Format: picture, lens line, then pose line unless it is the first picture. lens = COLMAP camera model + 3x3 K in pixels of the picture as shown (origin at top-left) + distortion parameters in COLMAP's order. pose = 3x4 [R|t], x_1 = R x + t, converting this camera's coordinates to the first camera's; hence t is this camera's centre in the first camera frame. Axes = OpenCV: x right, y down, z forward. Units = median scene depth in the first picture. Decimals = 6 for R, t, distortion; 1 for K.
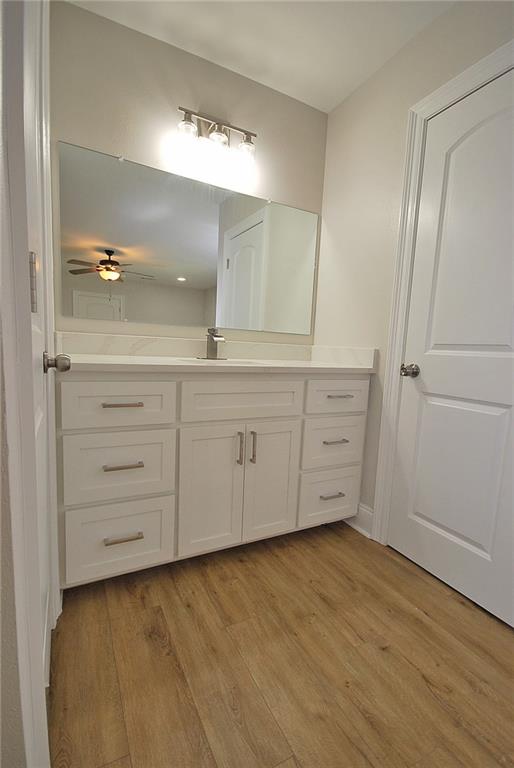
lens RADIAL K [[354.2, 0, 257.0], [0, 354.2, 384.0], [0, 0, 1]] dist [0.004105, 0.000765]
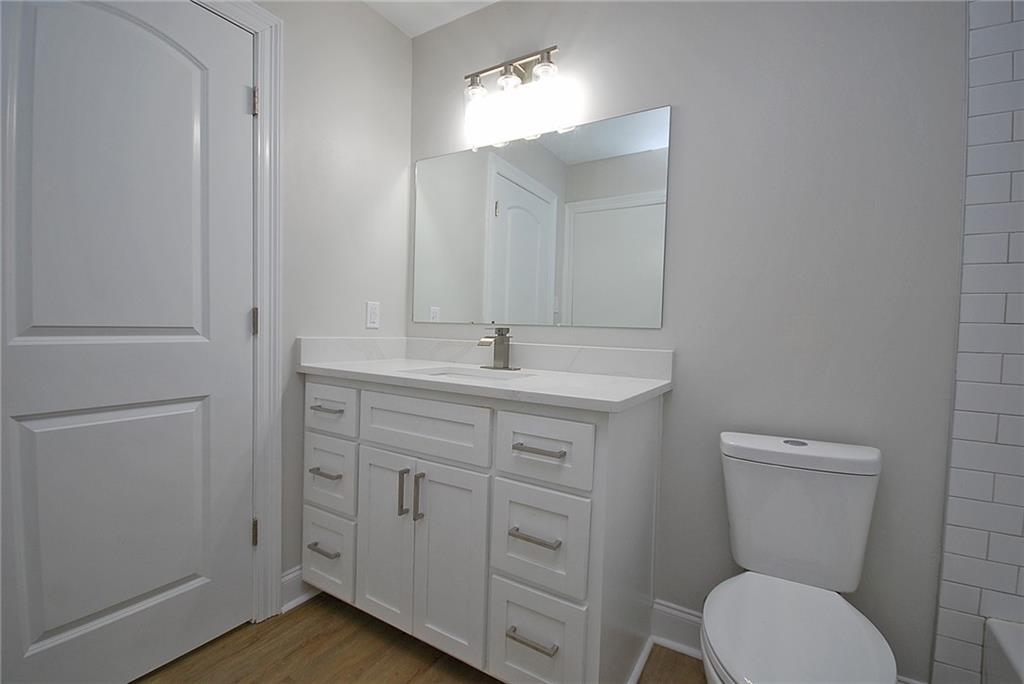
lens RADIAL K [[445.0, 0, 523.9], [0, 445.0, 342.5], [0, 0, 1]] dist [0.002592, -0.007928]
pose [[0.519153, -0.017142, -0.854509, 0.796318], [-0.098240, 0.991975, -0.079585, -0.063751], [0.849016, 0.125264, 0.513303, 0.661966]]
